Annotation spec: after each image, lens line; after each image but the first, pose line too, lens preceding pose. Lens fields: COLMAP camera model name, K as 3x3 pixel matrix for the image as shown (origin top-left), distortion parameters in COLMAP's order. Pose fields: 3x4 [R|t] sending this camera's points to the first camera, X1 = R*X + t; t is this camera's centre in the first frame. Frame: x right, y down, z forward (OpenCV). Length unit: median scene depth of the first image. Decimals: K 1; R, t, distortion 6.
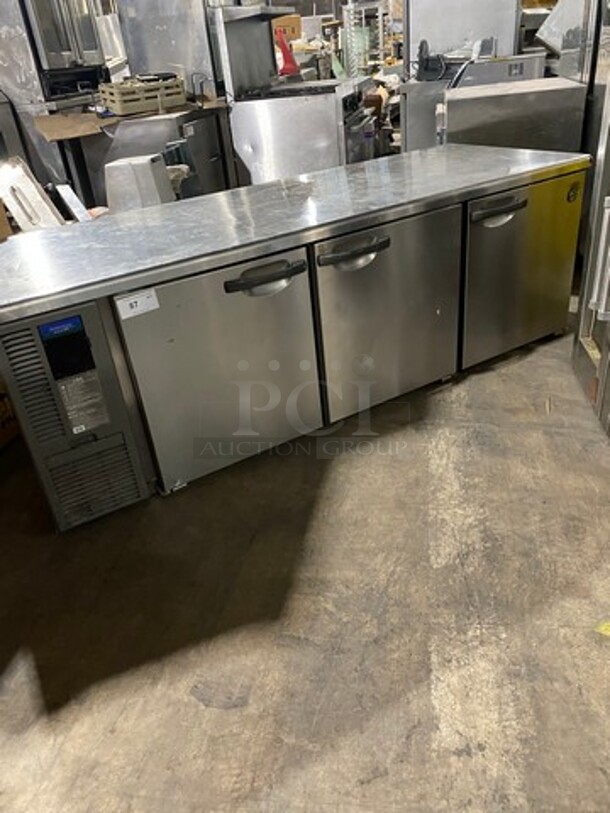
lens RADIAL K [[614.9, 0, 305.0], [0, 614.9, 406.5], [0, 0, 1]] dist [-0.005564, -0.003902]
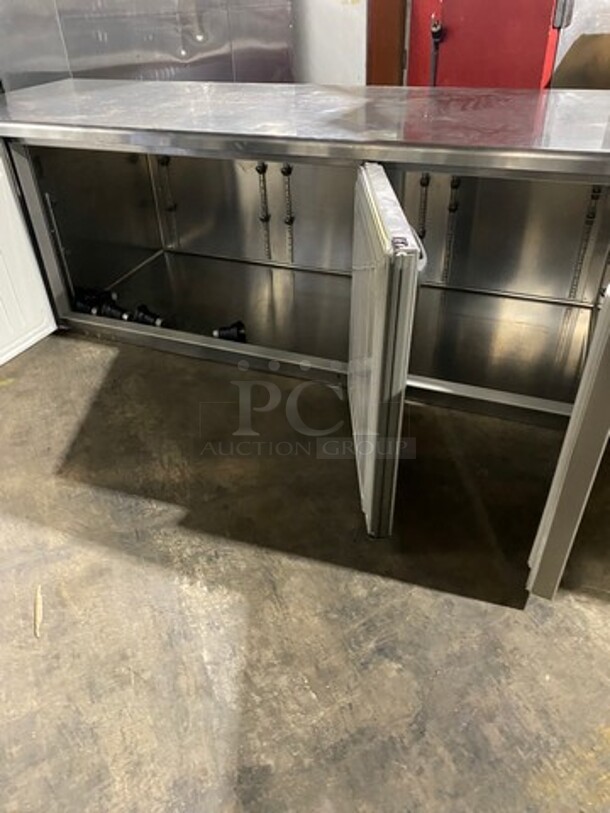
lens RADIAL K [[614.9, 0, 305.0], [0, 614.9, 406.5], [0, 0, 1]] dist [-0.005564, -0.003902]
pose [[-0.797232, 0.446093, -0.406721, 0.388484], [-0.202127, 0.437598, 0.876158, -0.720225], [0.568828, 0.780710, -0.258700, 1.285920]]
